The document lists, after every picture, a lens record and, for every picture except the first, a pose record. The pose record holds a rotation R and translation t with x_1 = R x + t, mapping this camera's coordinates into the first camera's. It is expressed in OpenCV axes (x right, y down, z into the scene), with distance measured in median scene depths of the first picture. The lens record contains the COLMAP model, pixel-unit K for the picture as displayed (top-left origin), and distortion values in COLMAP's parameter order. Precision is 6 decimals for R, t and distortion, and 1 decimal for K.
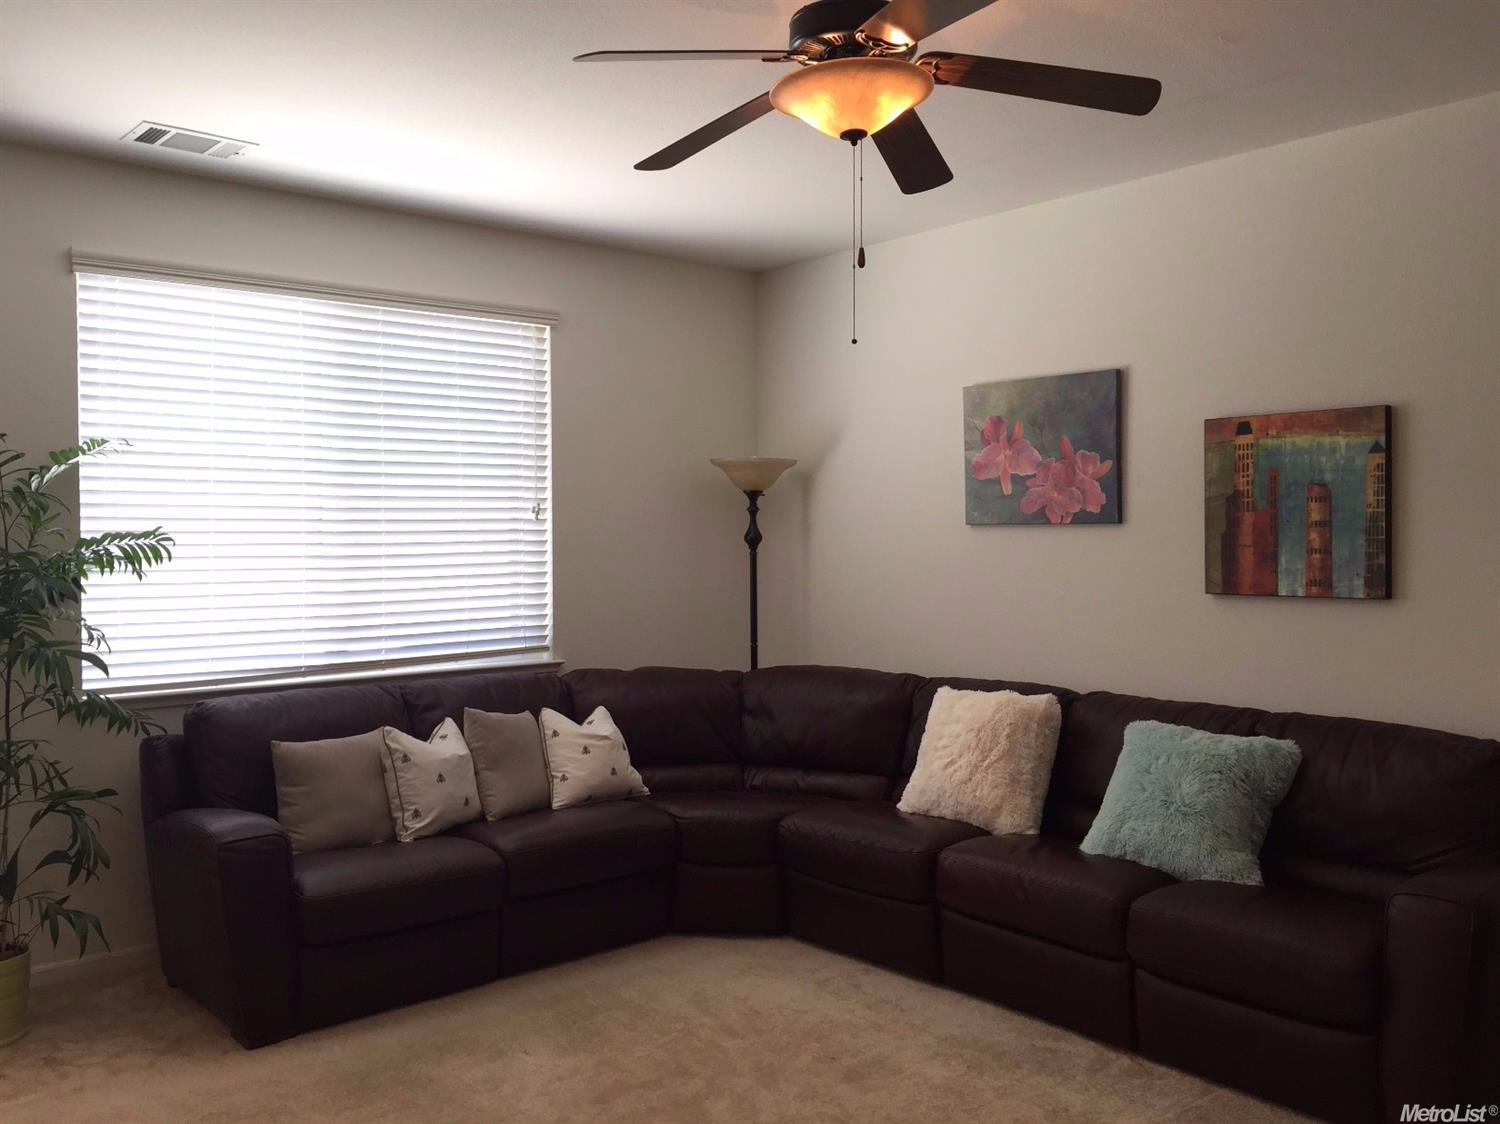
lens RADIAL K [[1277.2, 0, 749.5], [0, 1277.2, 553.3], [0, 0, 1]] dist [0.059968, -0.056340]
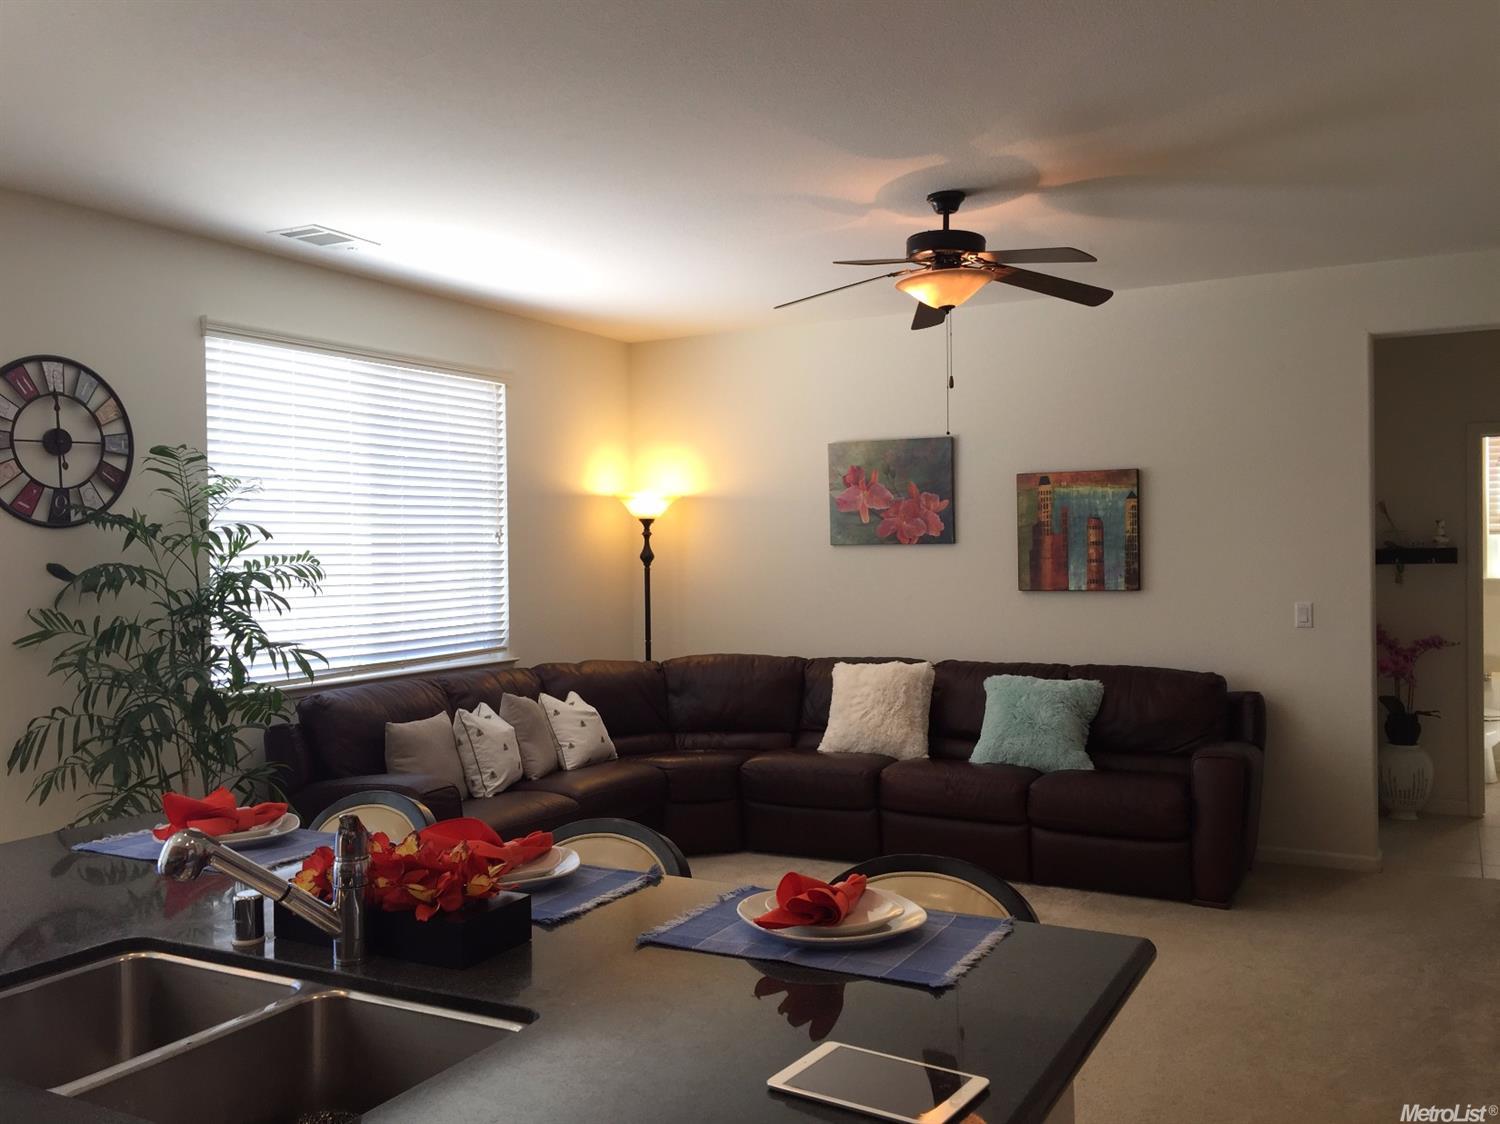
lens RADIAL K [[1277.2, 0, 749.9], [0, 1277.2, 564.3], [0, 0, 1]] dist [0.059968, -0.056340]
pose [[0.931823, -0.011098, 0.362744, -0.472520], [0.013630, 0.999897, -0.004422, 0.003376], [-0.362658, 0.009064, 0.931878, -0.269779]]
